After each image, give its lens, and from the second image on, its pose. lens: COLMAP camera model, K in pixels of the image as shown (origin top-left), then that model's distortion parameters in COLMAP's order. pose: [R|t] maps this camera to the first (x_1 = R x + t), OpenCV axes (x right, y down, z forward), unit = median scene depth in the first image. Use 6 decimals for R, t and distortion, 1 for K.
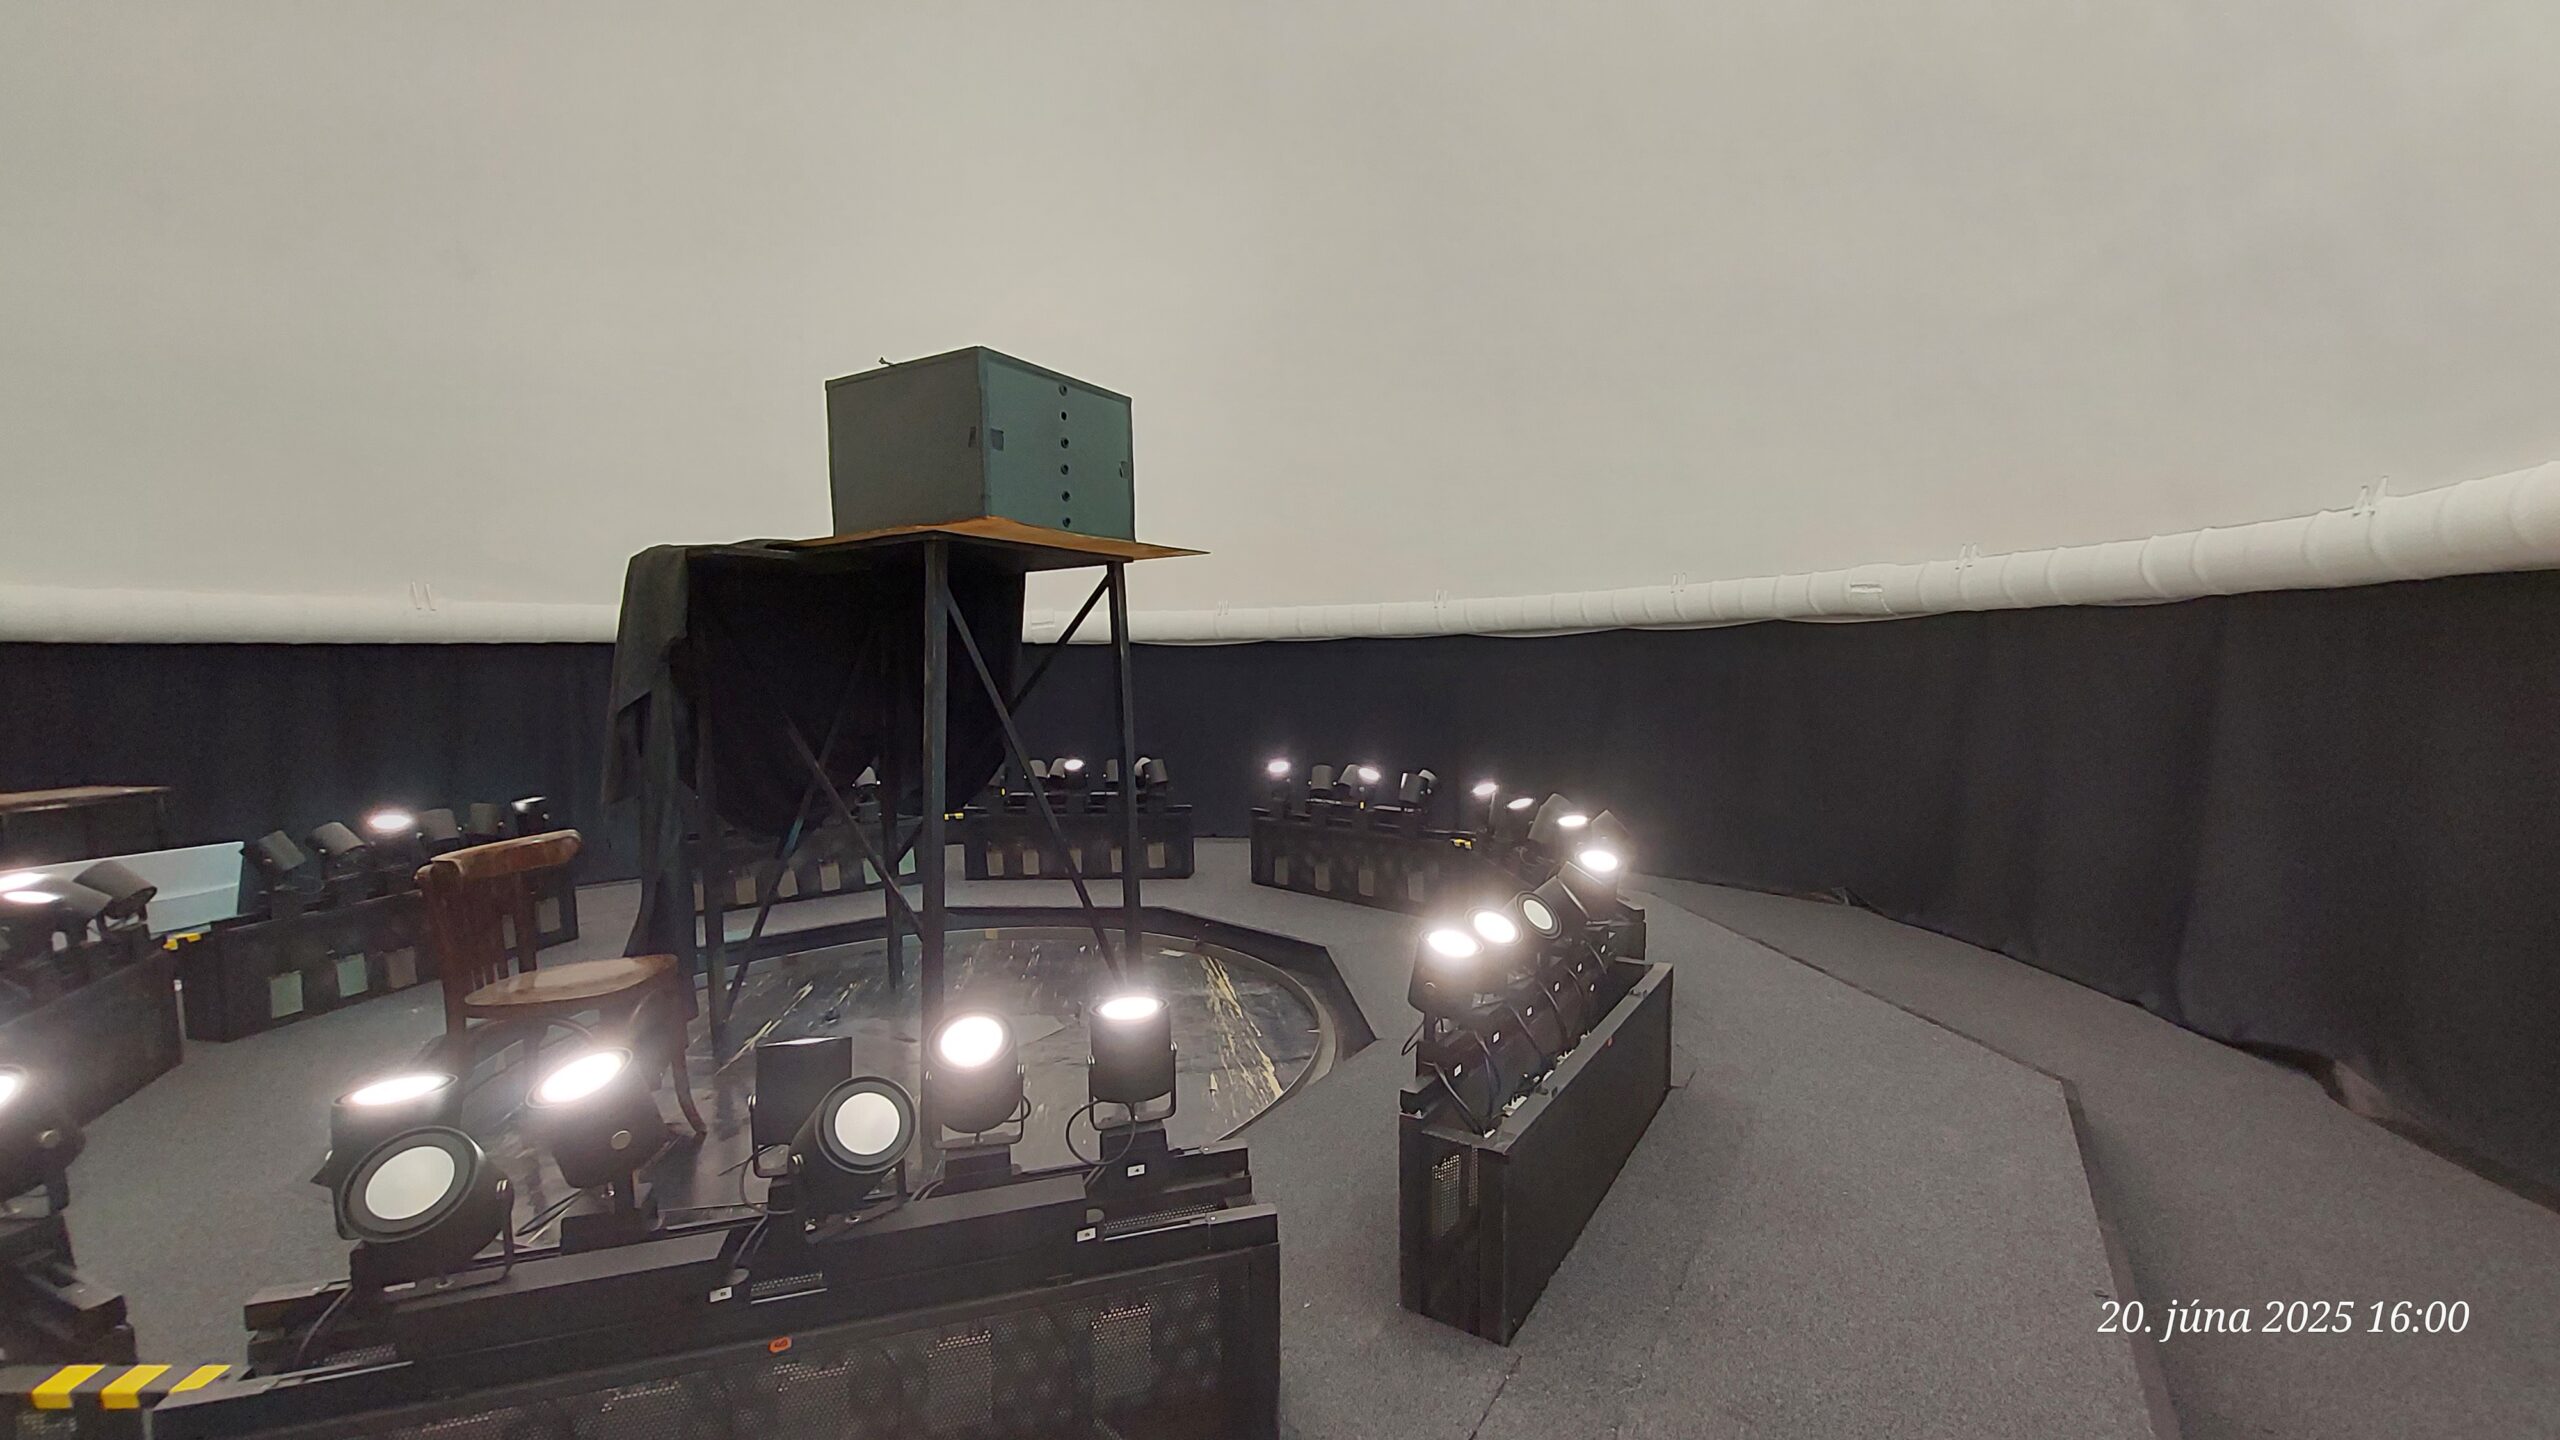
lens RADIAL K [[976.9, 0, 1283.2], [0, 976.9, 731.6], [0, 0, 1]] dist [-0.000269, -0.000174]
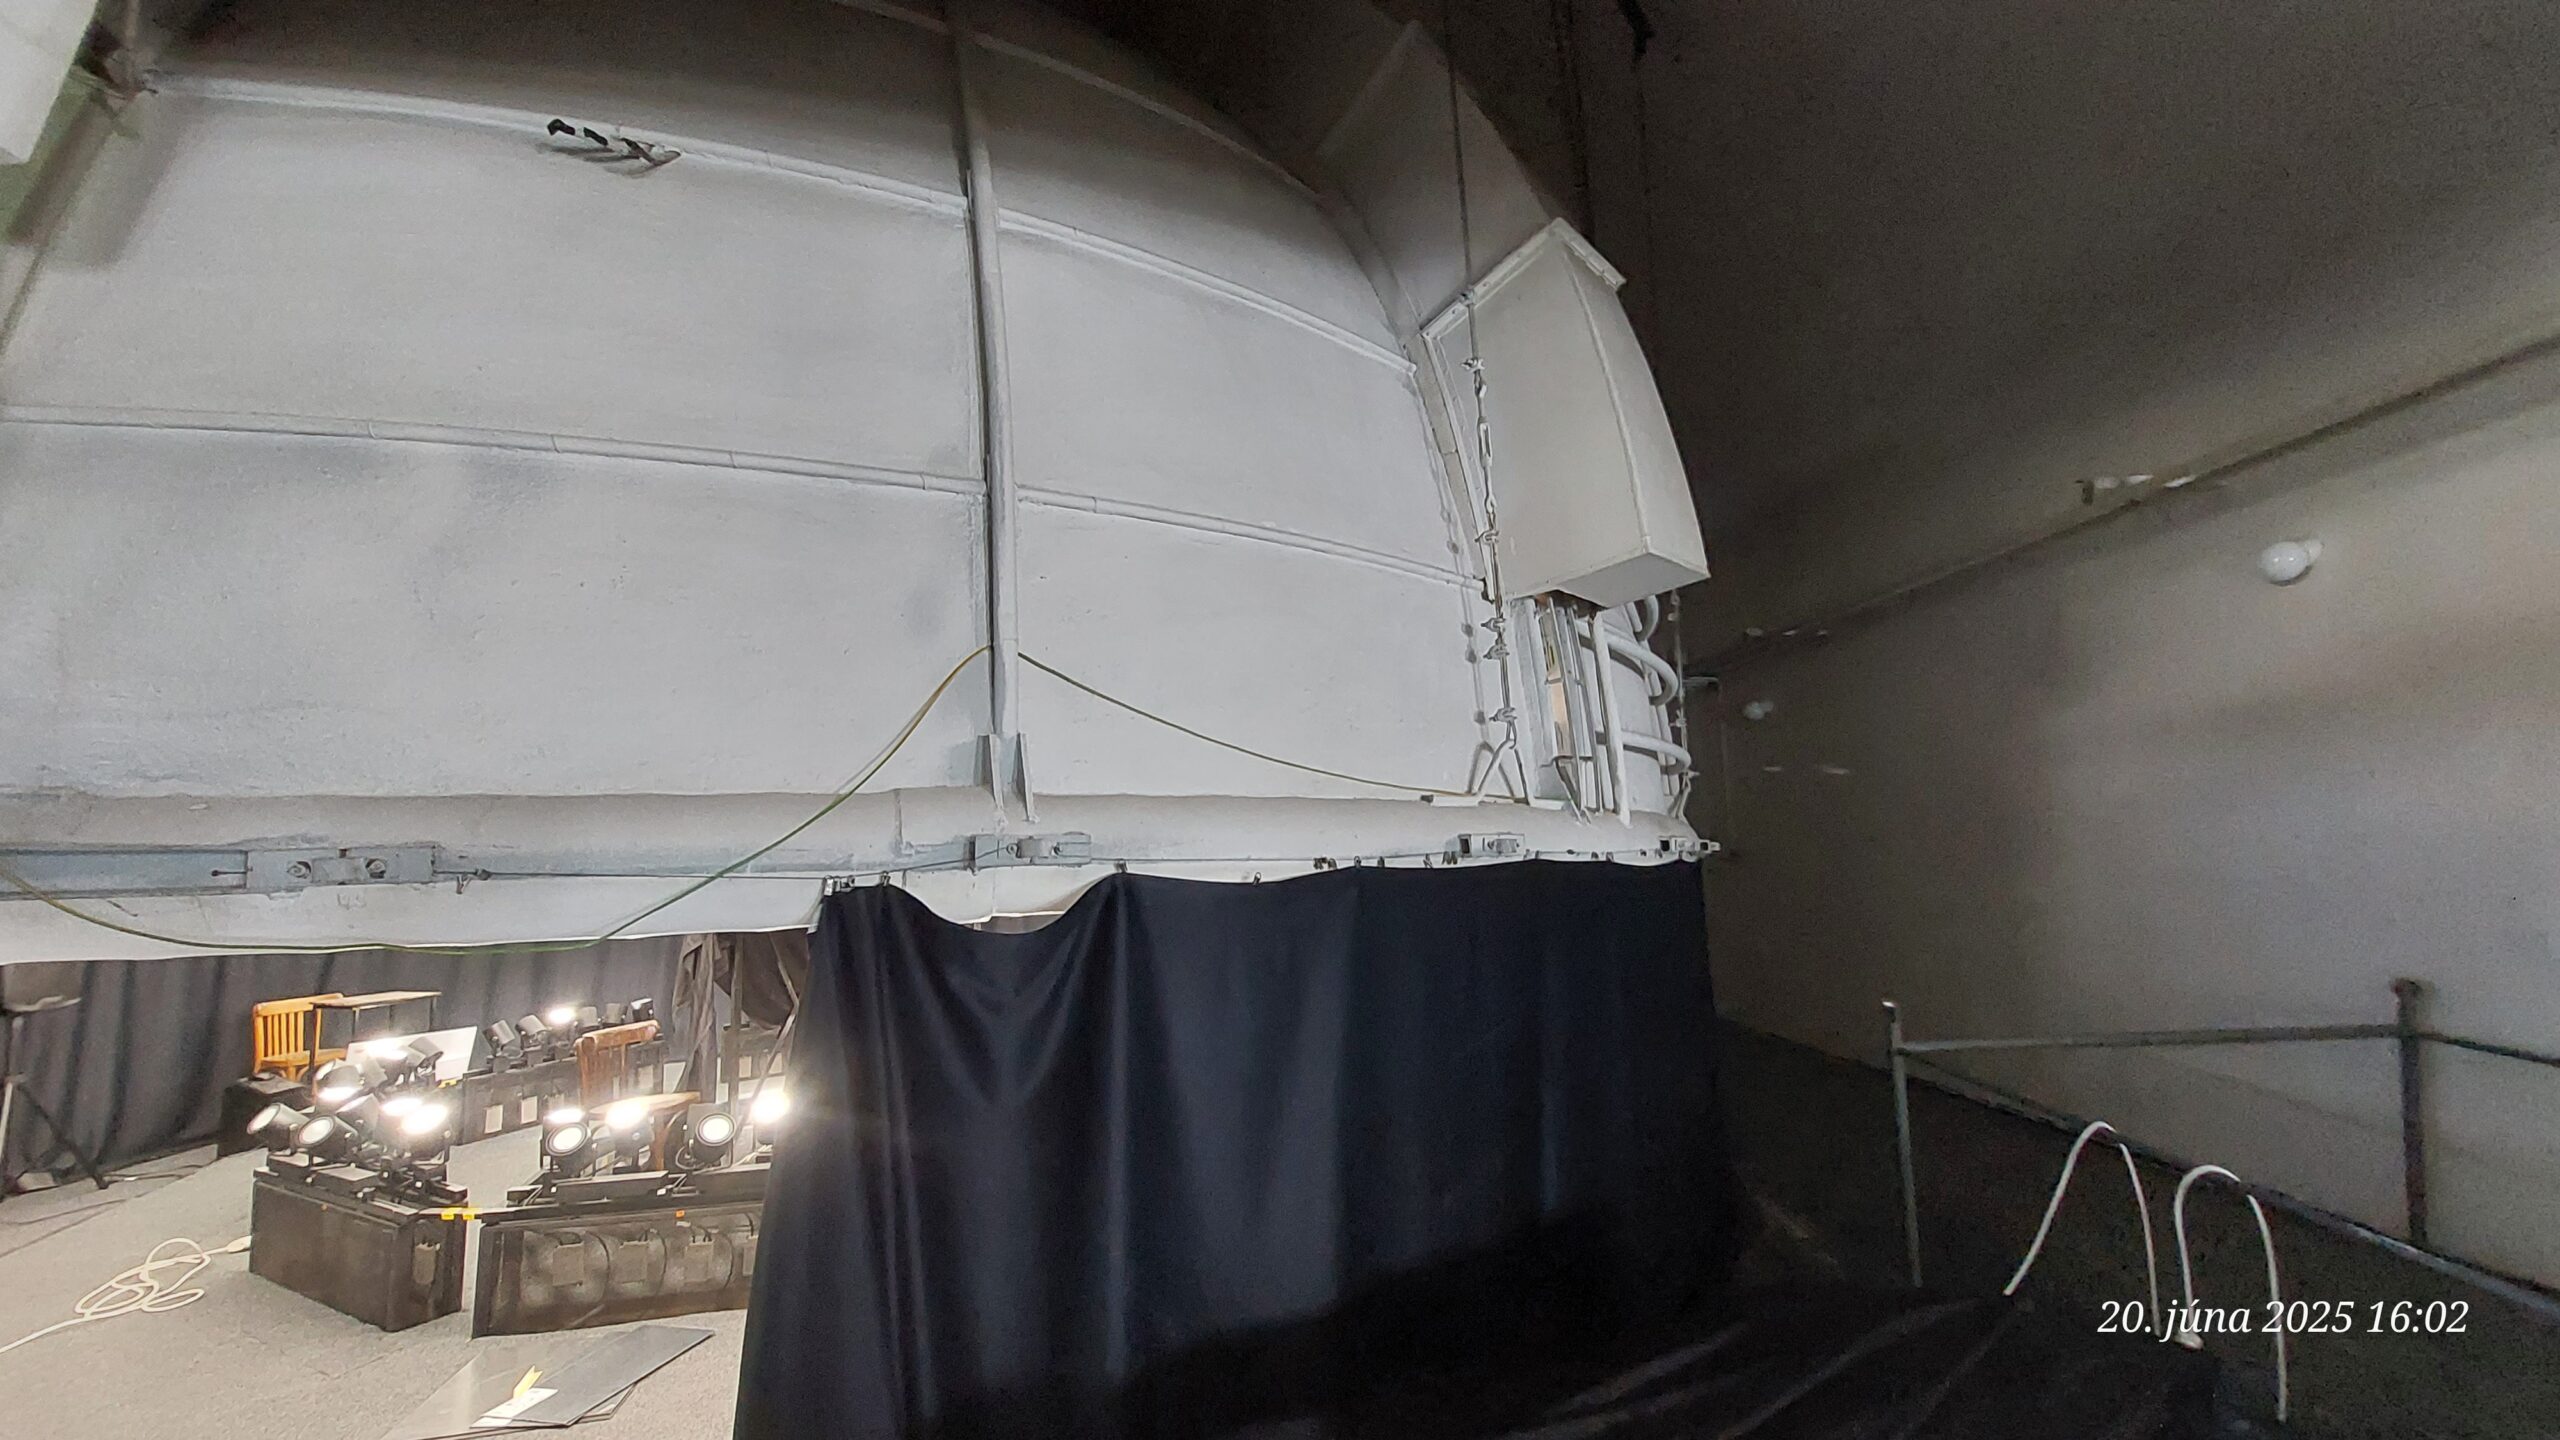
lens RADIAL K [[976.9, 0, 1283.2], [0, 976.9, 731.6], [0, 0, 1]] dist [-0.000269, -0.000174]
pose [[0.994064, -0.027732, -0.105198, 0.589897], [0.007278, 0.981750, -0.190036, -0.067344], [0.108549, 0.188143, 0.976125, -0.690697]]
